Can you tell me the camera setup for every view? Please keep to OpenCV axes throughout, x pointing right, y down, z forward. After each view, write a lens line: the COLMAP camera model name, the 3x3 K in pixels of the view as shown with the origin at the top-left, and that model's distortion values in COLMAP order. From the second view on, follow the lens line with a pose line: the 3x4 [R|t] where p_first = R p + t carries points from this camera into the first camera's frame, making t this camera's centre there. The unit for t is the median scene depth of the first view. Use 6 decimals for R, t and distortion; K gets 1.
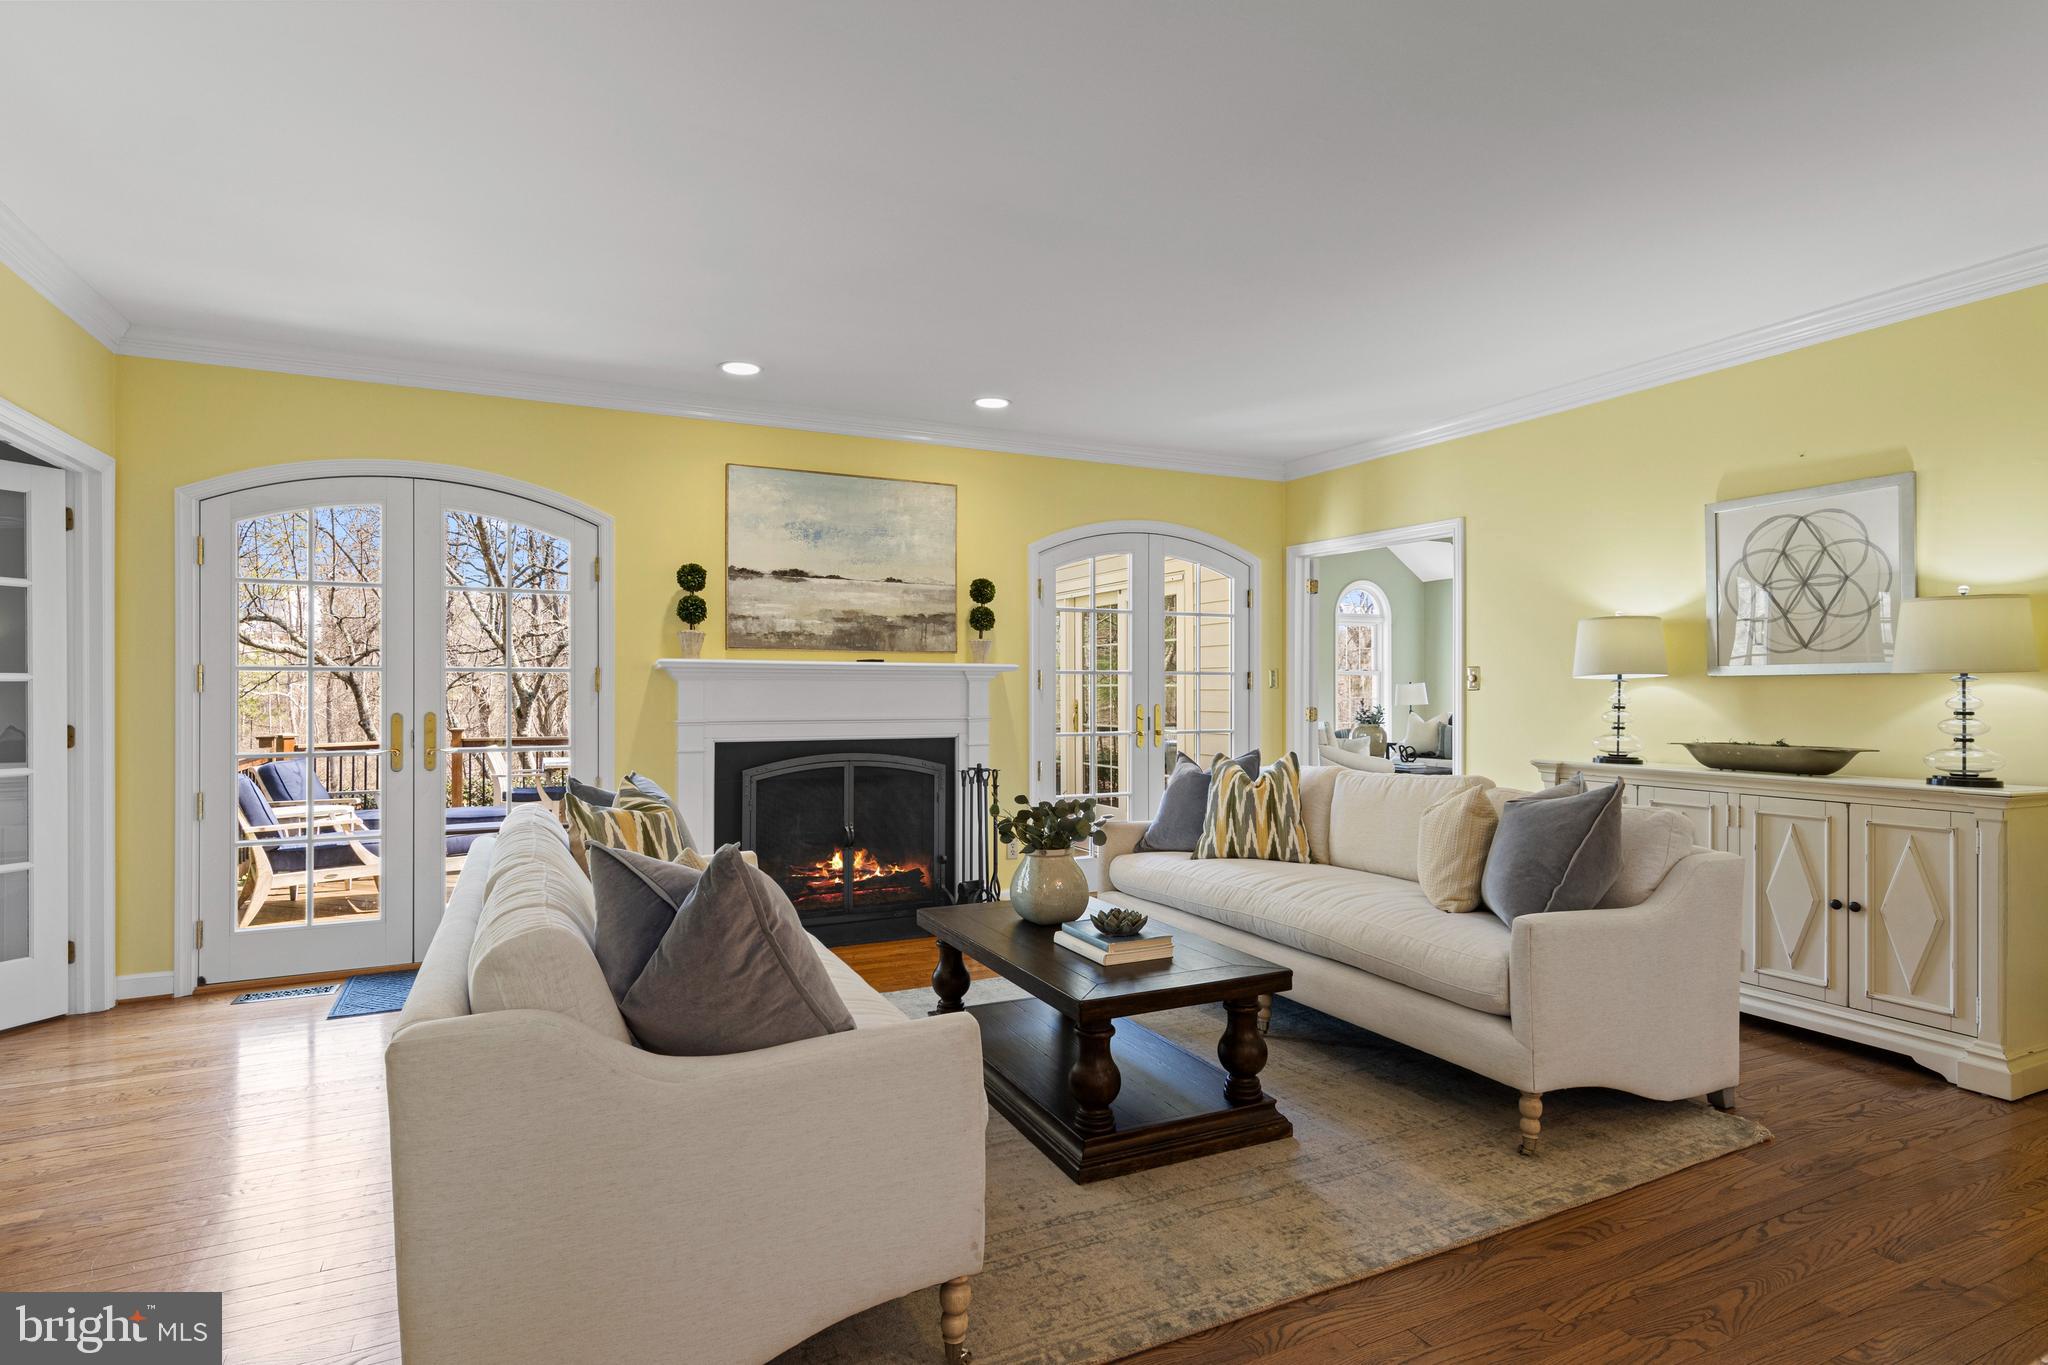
lens RADIAL K [[1049.1, 0, 1026.8], [0, 1049.1, 678.7], [0, 0, 1]] dist [0.012637, -0.000895]
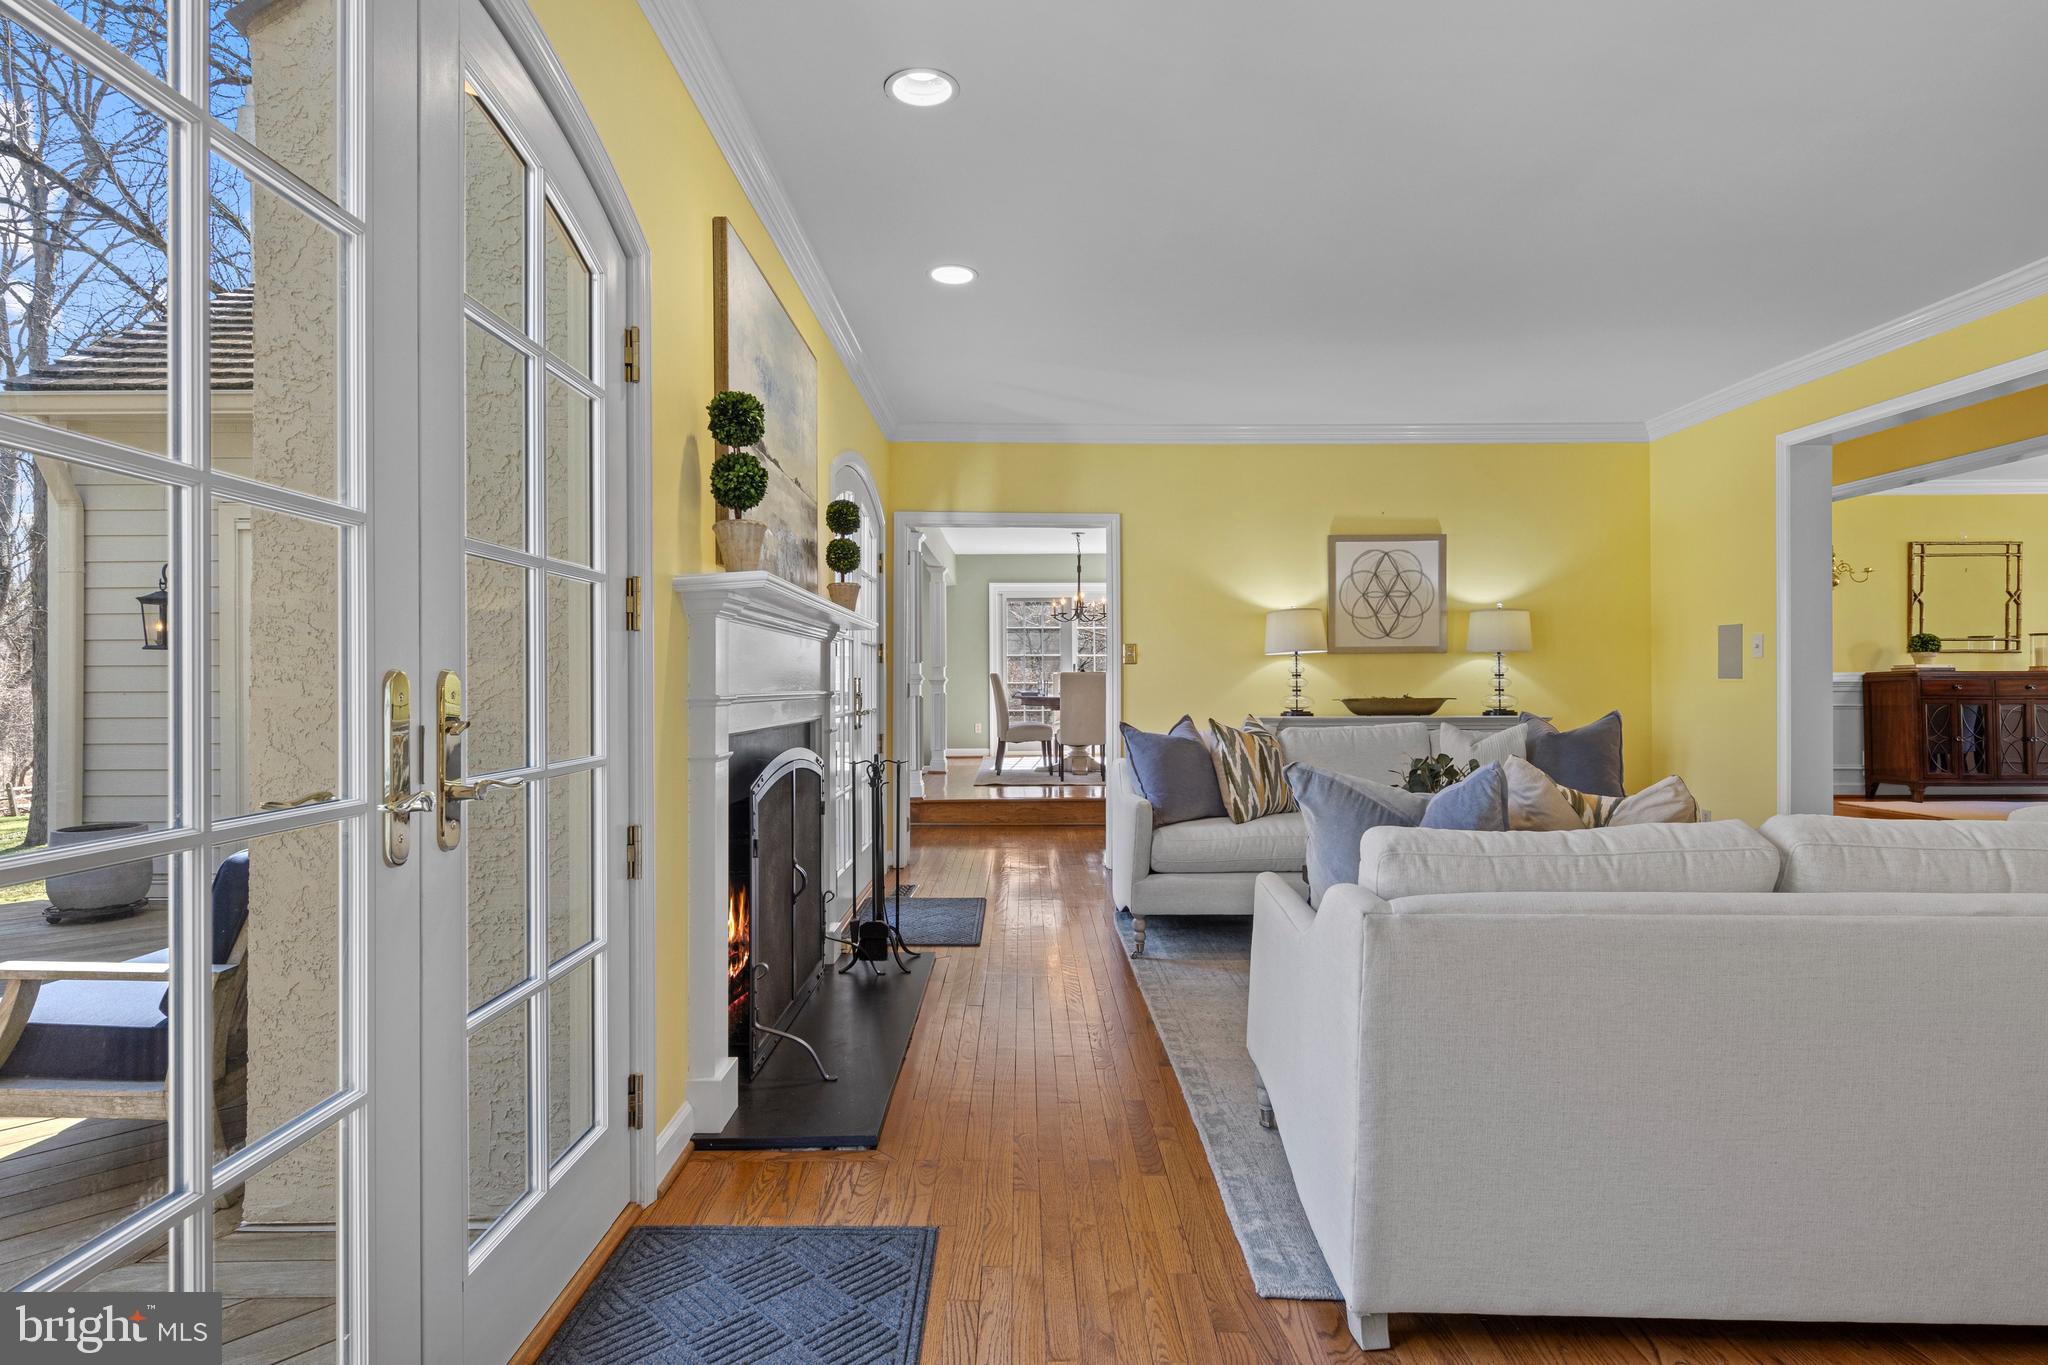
lens RADIAL K [[1049.1, 0, 1026.8], [0, 1049.1, 678.7], [0, 0, 1]] dist [0.012637, -0.000895]
pose [[0.432234, 0.002499, 0.901758, -0.729076], [-0.008033, 0.999967, 0.001079, 0.029620], [-0.901726, -0.007710, 0.432240, 0.651278]]
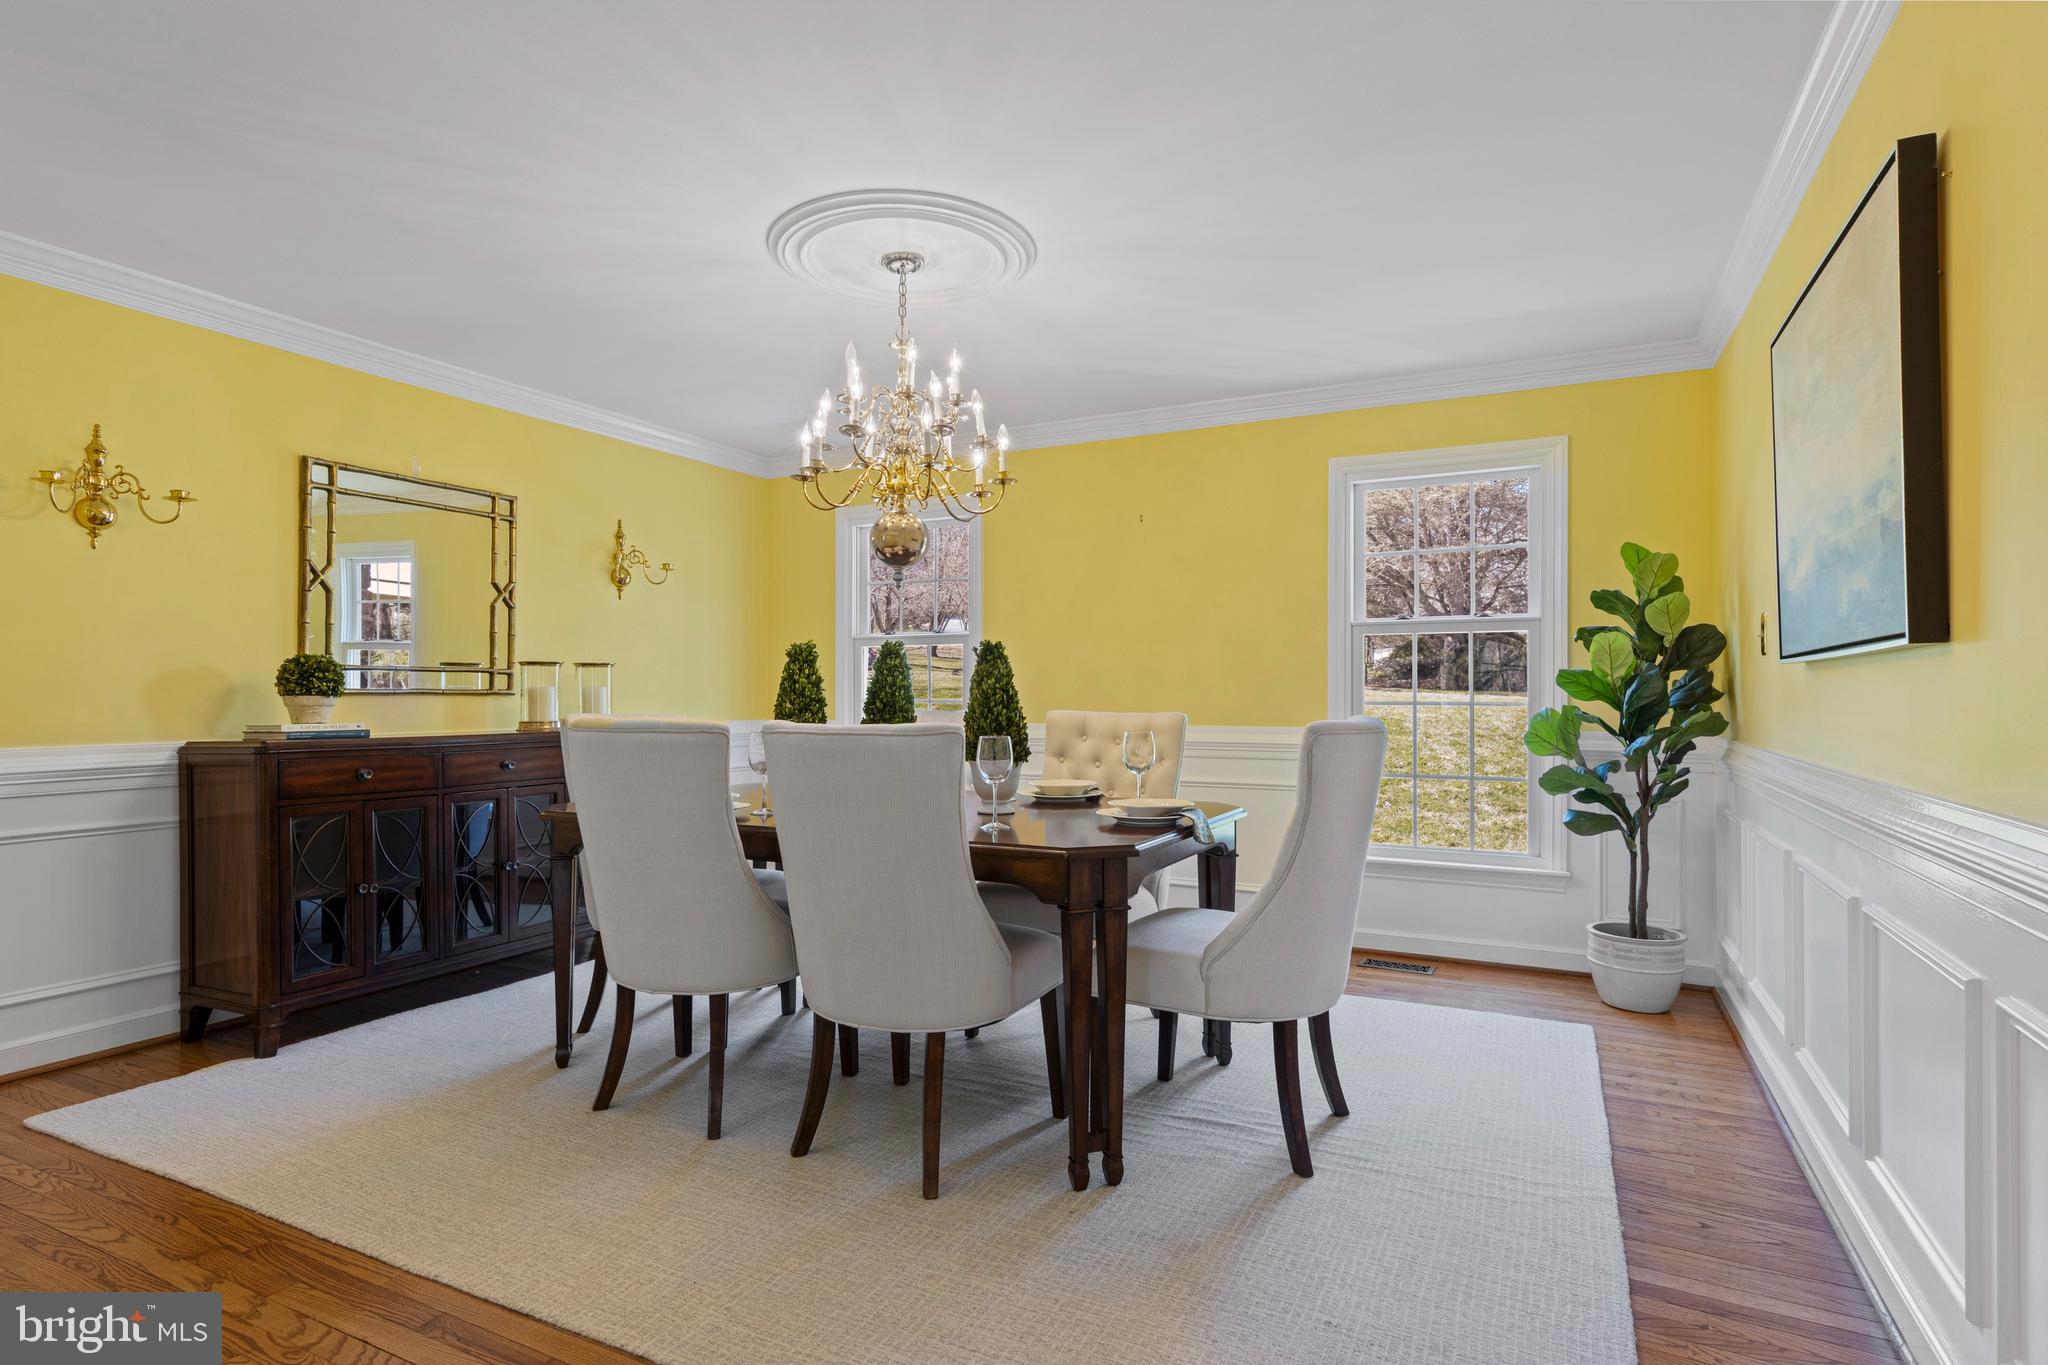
lens RADIAL K [[1049.1, 0, 1026.8], [0, 1049.1, 678.7], [0, 0, 1]] dist [0.012637, -0.000895]
pose [[-0.604962, 0.011262, 0.796175, 0.439025], [-0.009290, 0.999732, -0.021200, -0.020881], [-0.796200, -0.020222, -0.604695, 0.163437]]
